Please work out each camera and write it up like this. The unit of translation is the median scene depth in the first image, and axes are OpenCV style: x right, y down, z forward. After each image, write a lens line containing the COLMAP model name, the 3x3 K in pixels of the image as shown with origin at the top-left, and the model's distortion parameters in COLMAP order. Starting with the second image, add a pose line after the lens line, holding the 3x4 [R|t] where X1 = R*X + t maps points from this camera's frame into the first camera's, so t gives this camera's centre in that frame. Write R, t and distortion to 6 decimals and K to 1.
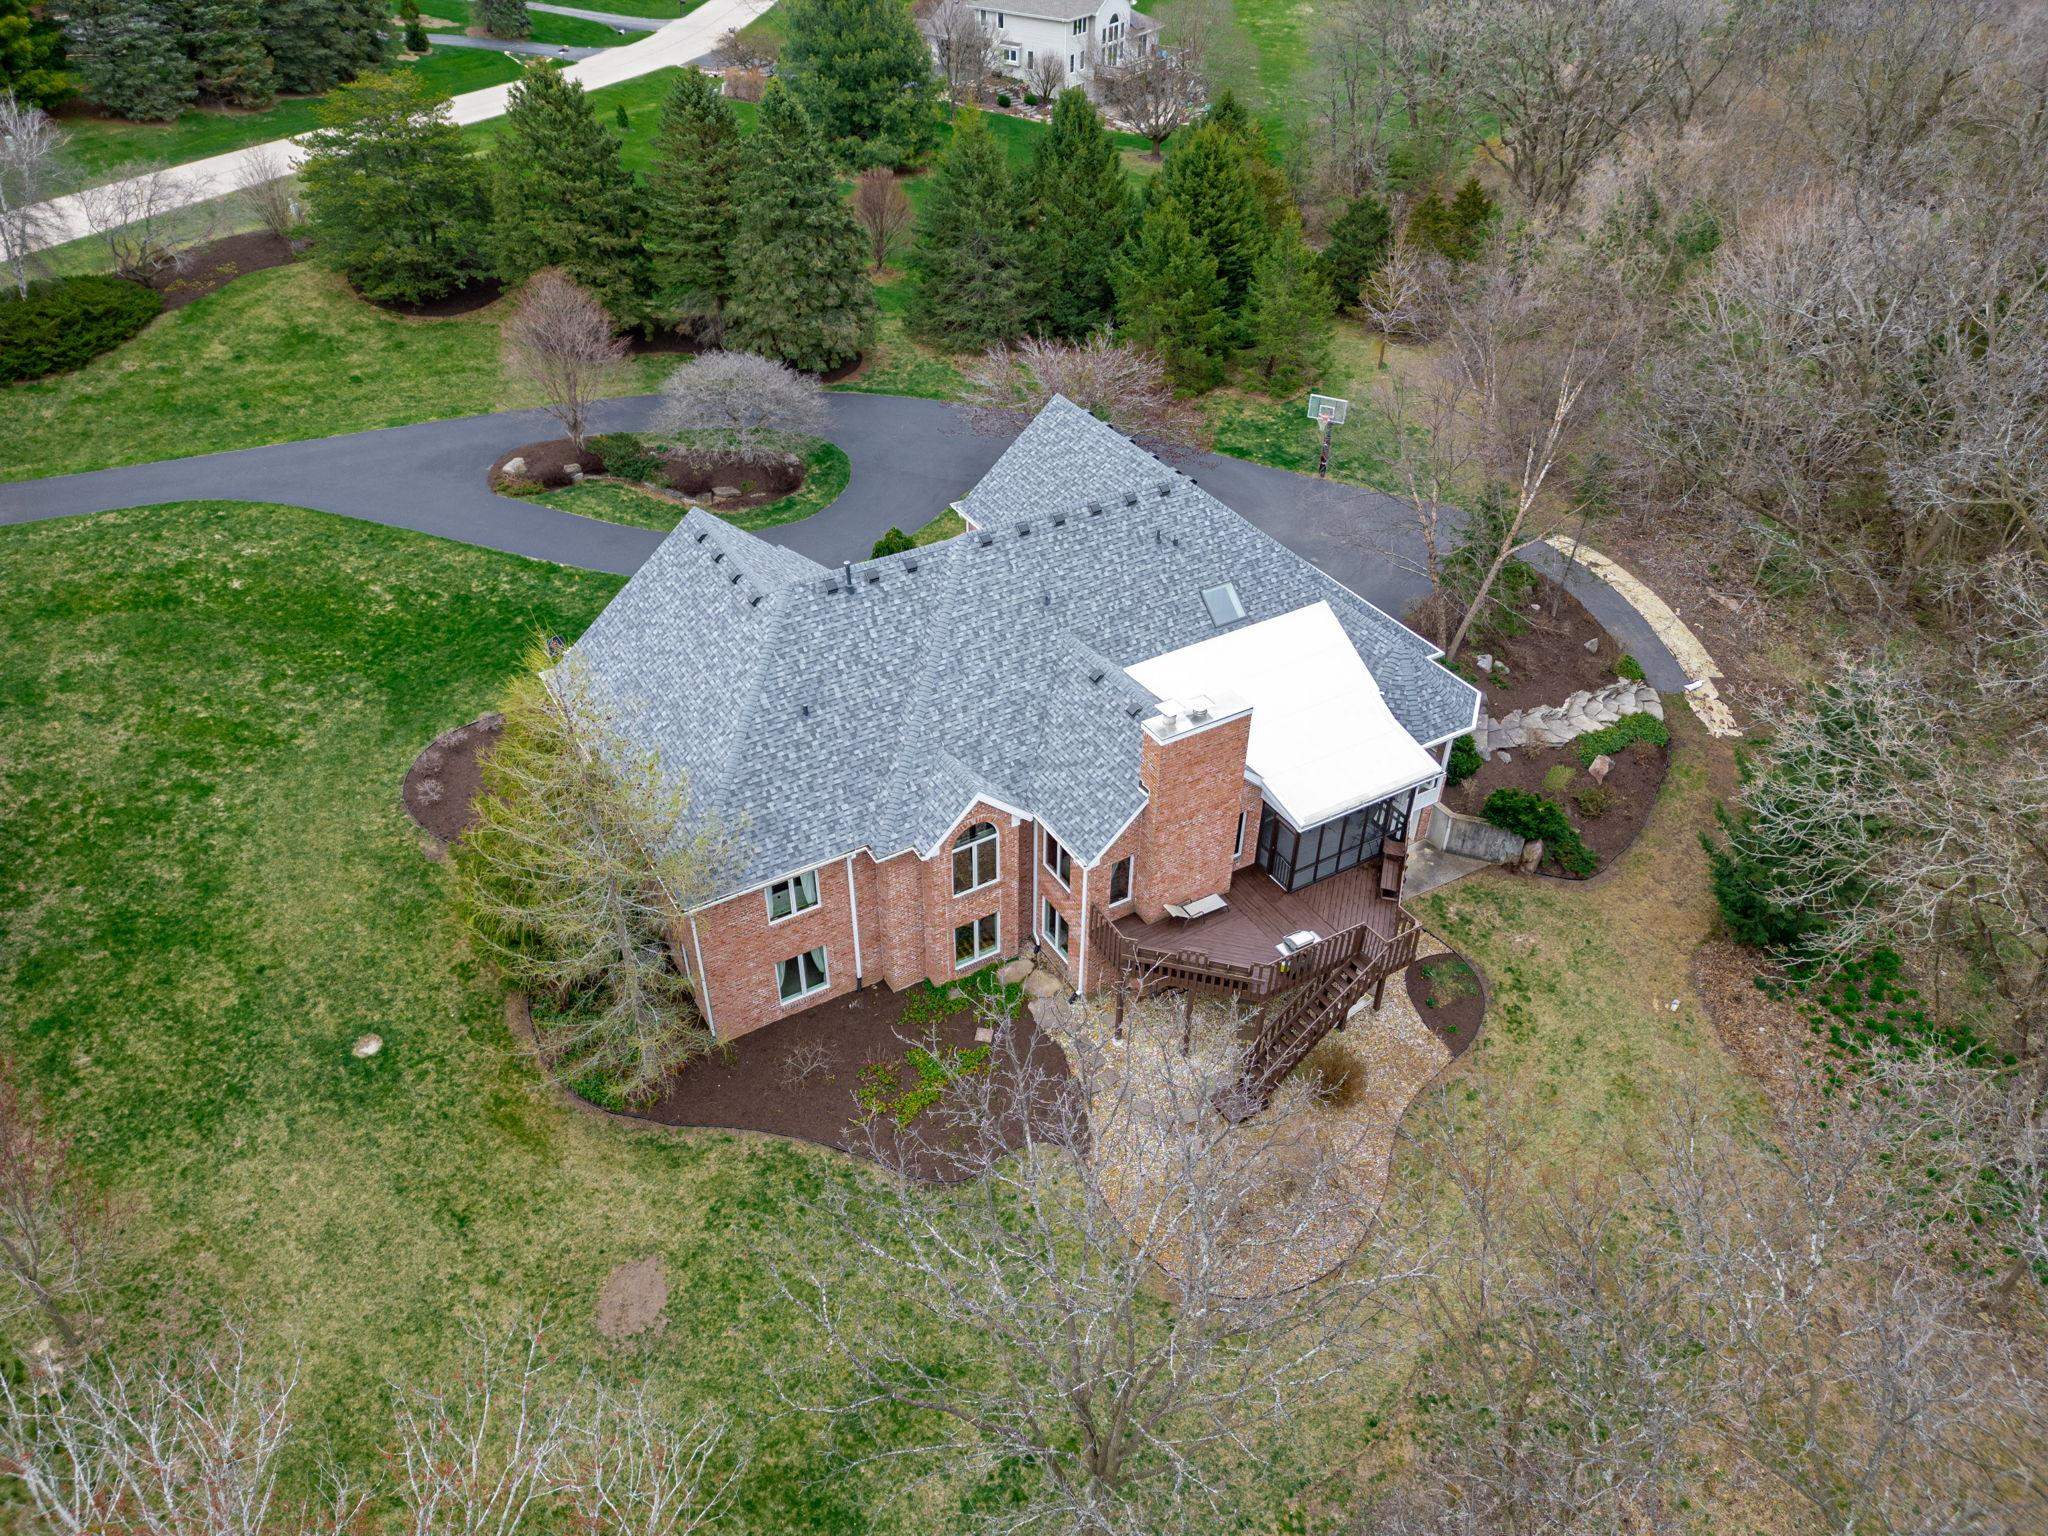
lens RADIAL K [[1442.5, 0, 1024.1], [0, 1442.5, 784.5], [0, 0, 1]] dist [0.066780, -0.053214]
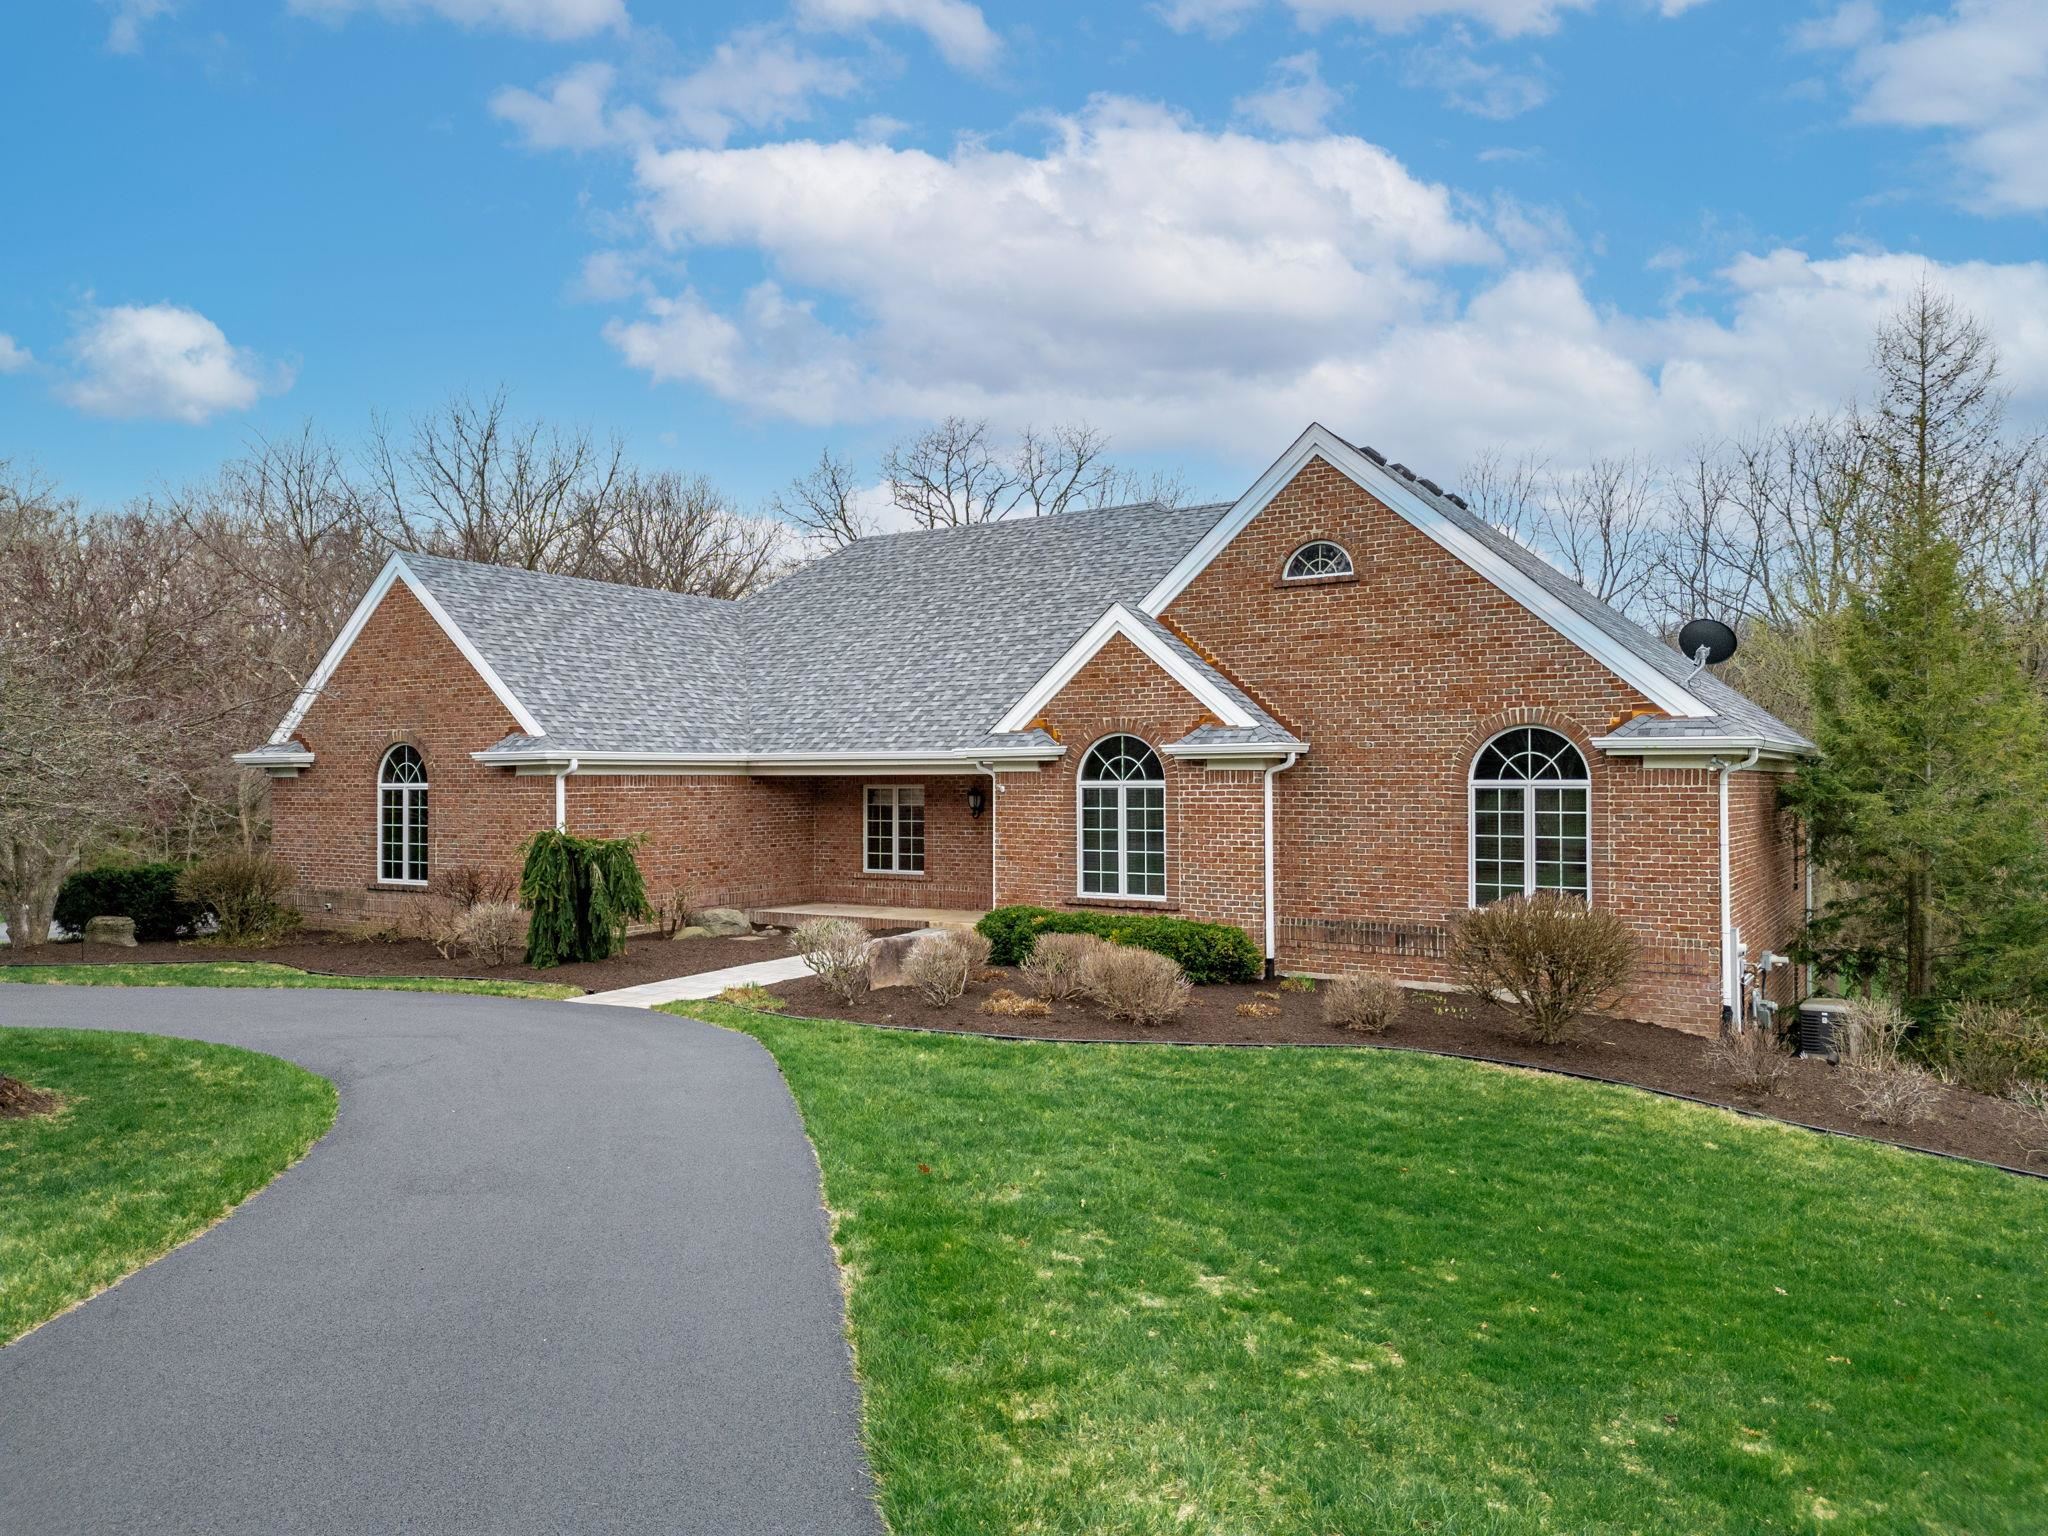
lens RADIAL K [[1442.5, 0, 1009.6], [0, 1442.5, 762.9], [0, 0, 1]] dist [0.066780, -0.053214]
pose [[-0.444383, -0.000820, 0.895837, -0.512769], [0.542609, 0.795446, 0.269891, -0.243272], [-0.712811, 0.606024, -0.353038, 1.119519]]
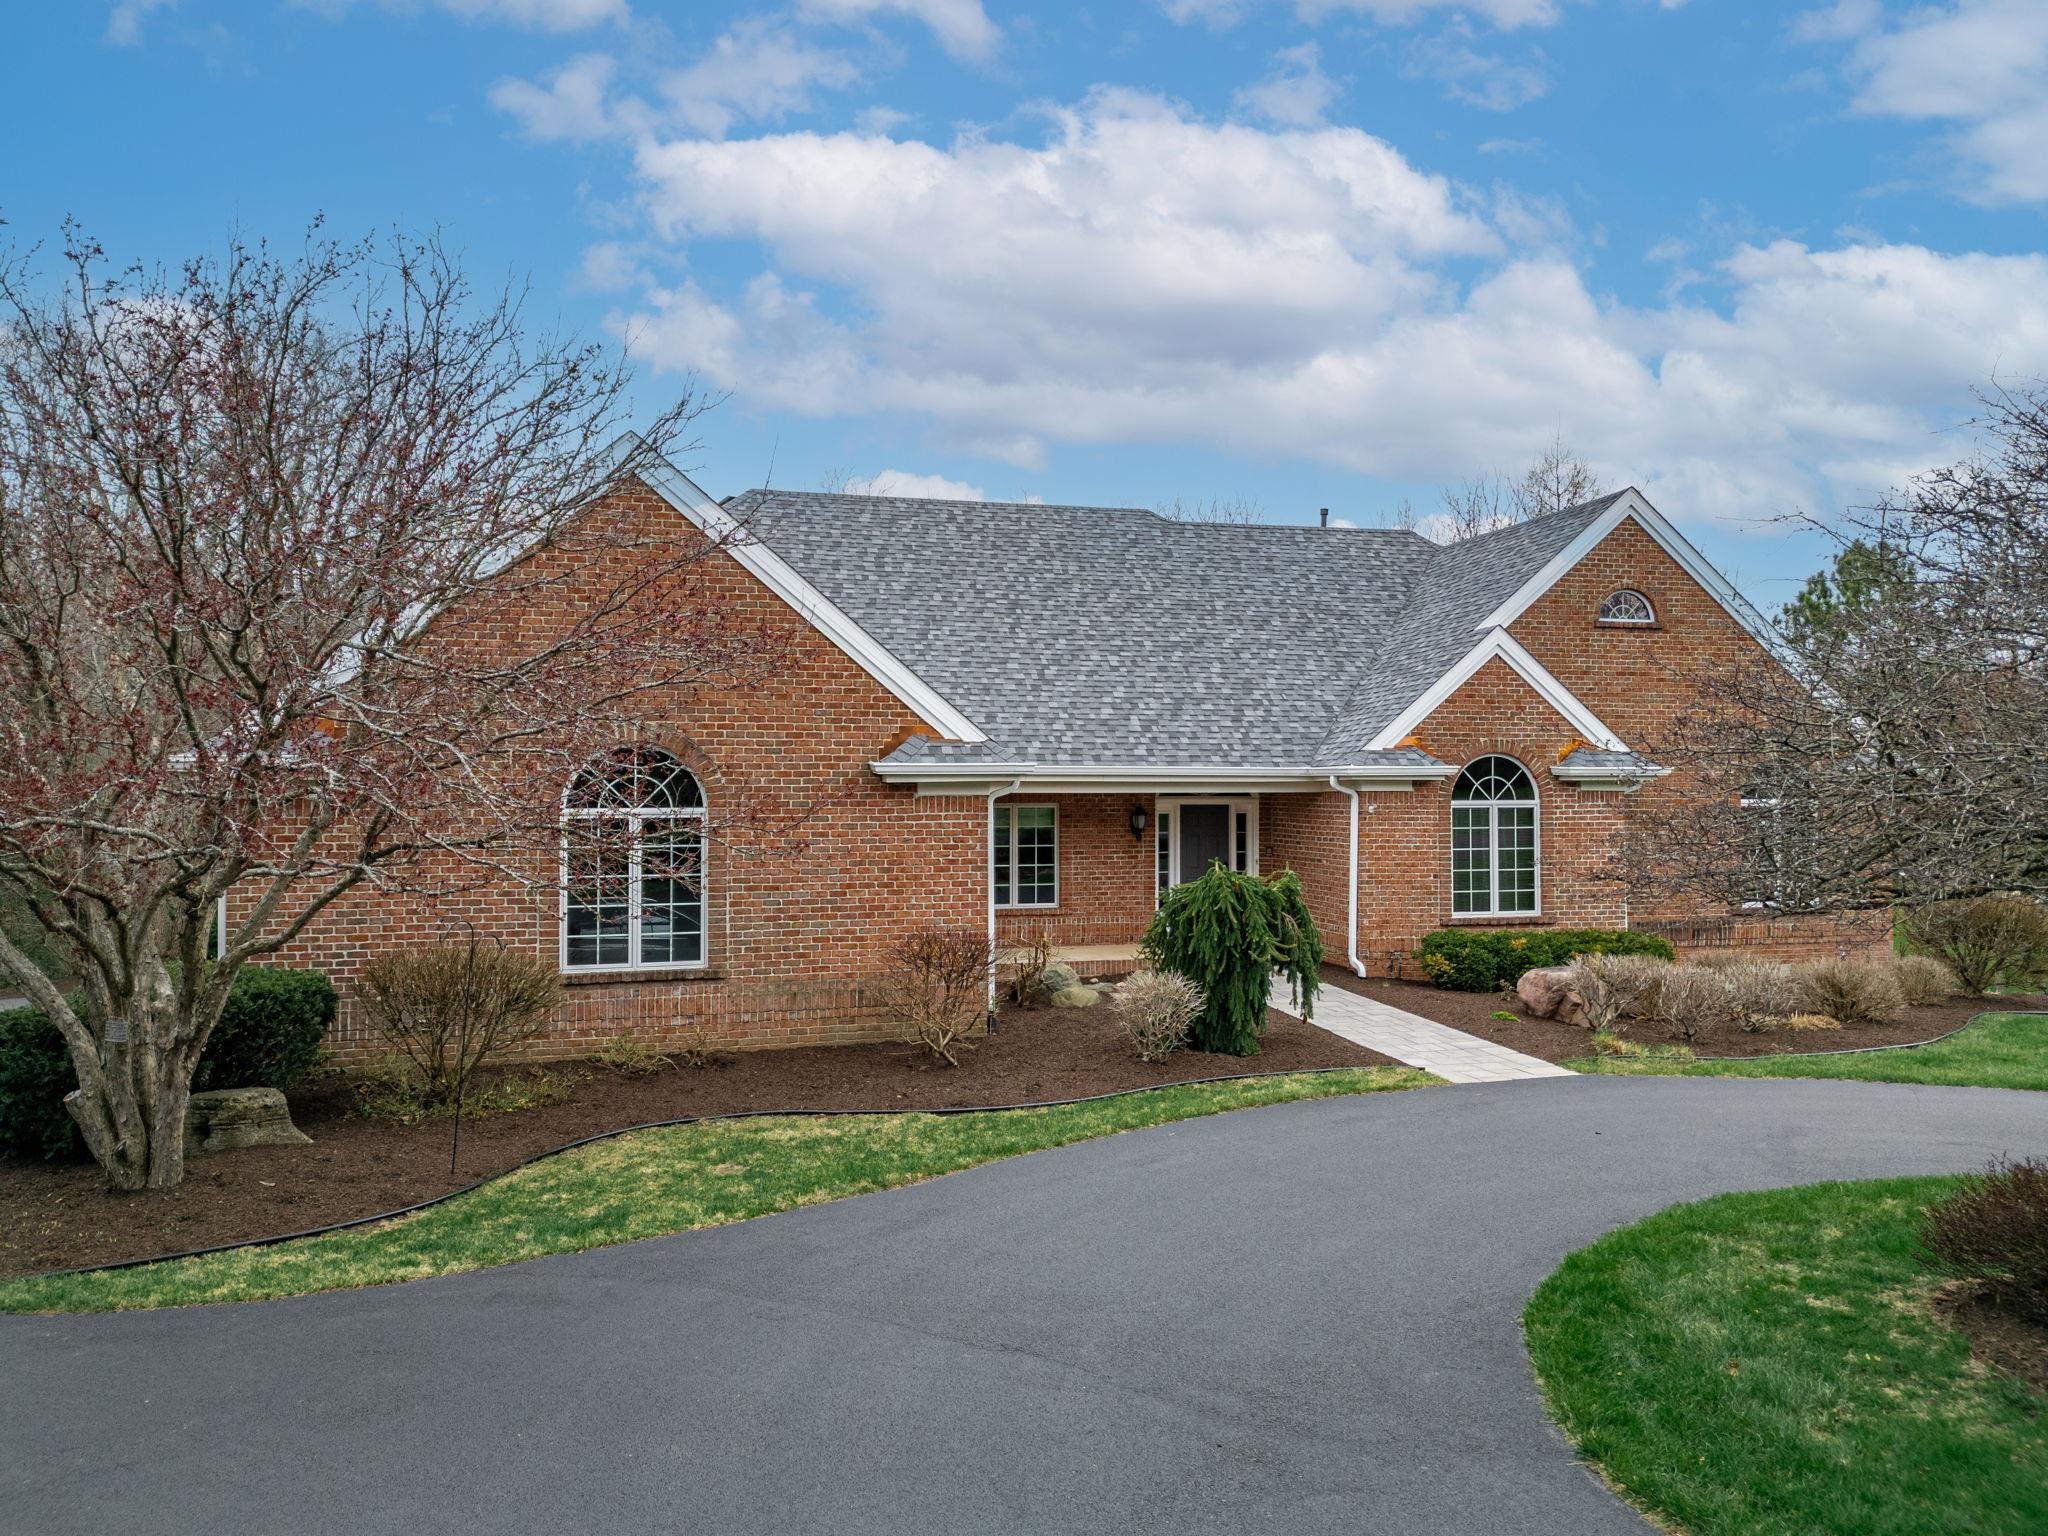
lens RADIAL K [[1442.5, 0, 986.2], [0, 1442.5, 776.4], [0, 0, 1]] dist [0.066780, -0.053214]
pose [[-0.955254, -0.009567, 0.295632, -0.138286], [0.169159, 0.802228, 0.572551, -0.385286], [-0.242642, 0.596941, -0.764713, 1.311825]]
